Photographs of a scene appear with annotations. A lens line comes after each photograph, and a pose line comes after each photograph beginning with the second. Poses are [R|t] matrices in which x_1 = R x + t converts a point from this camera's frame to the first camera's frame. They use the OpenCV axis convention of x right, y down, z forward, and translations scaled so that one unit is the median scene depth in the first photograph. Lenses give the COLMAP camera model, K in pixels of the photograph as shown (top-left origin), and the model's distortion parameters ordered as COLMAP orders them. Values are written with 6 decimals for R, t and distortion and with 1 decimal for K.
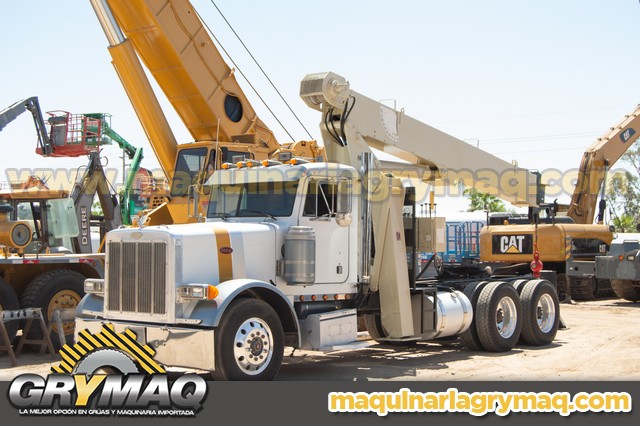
lens RADIAL K [[1046.4, 0, 320.0], [0, 1046.4, 213.0], [0, 0, 1]] dist [0.006072, 0.017261]
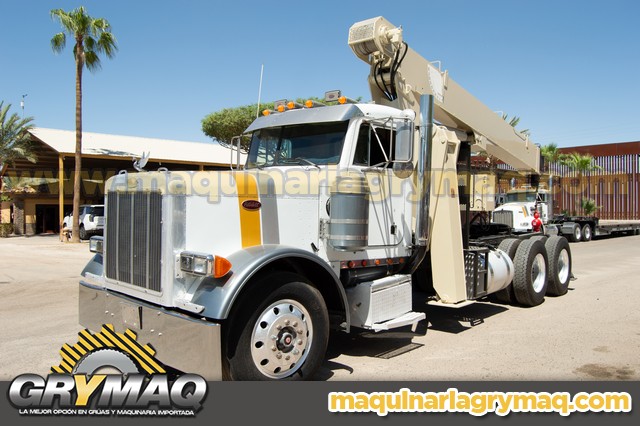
lens RADIAL K [[510.6, 0, 320.0], [0, 510.6, 213.0], [0, 0, 1]] dist [-0.079148, 0.009104]
pose [[0.998314, 0.018502, -0.055014, -0.019243], [-0.015900, 0.998751, 0.047358, 0.022240], [0.055821, -0.046403, 0.997362, 0.595672]]
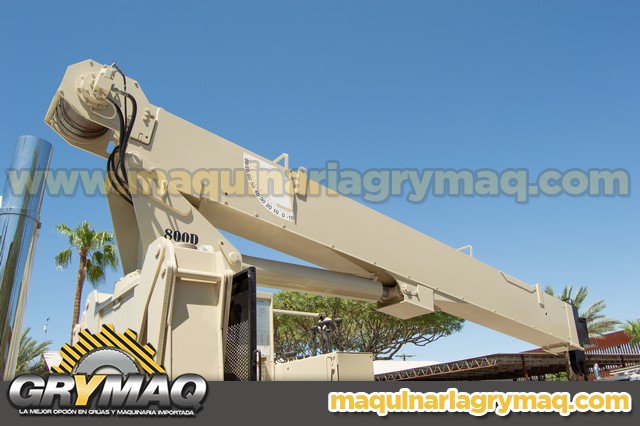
lens RADIAL K [[510.6, 0, 320.0], [0, 510.6, 213.0], [0, 0, 1]] dist [-0.079148, 0.009104]
pose [[0.974715, -0.128324, -0.182929, 0.161739], [0.057090, 0.934501, -0.351352, 0.023681], [0.216034, 0.332025, 0.918198, 0.914968]]
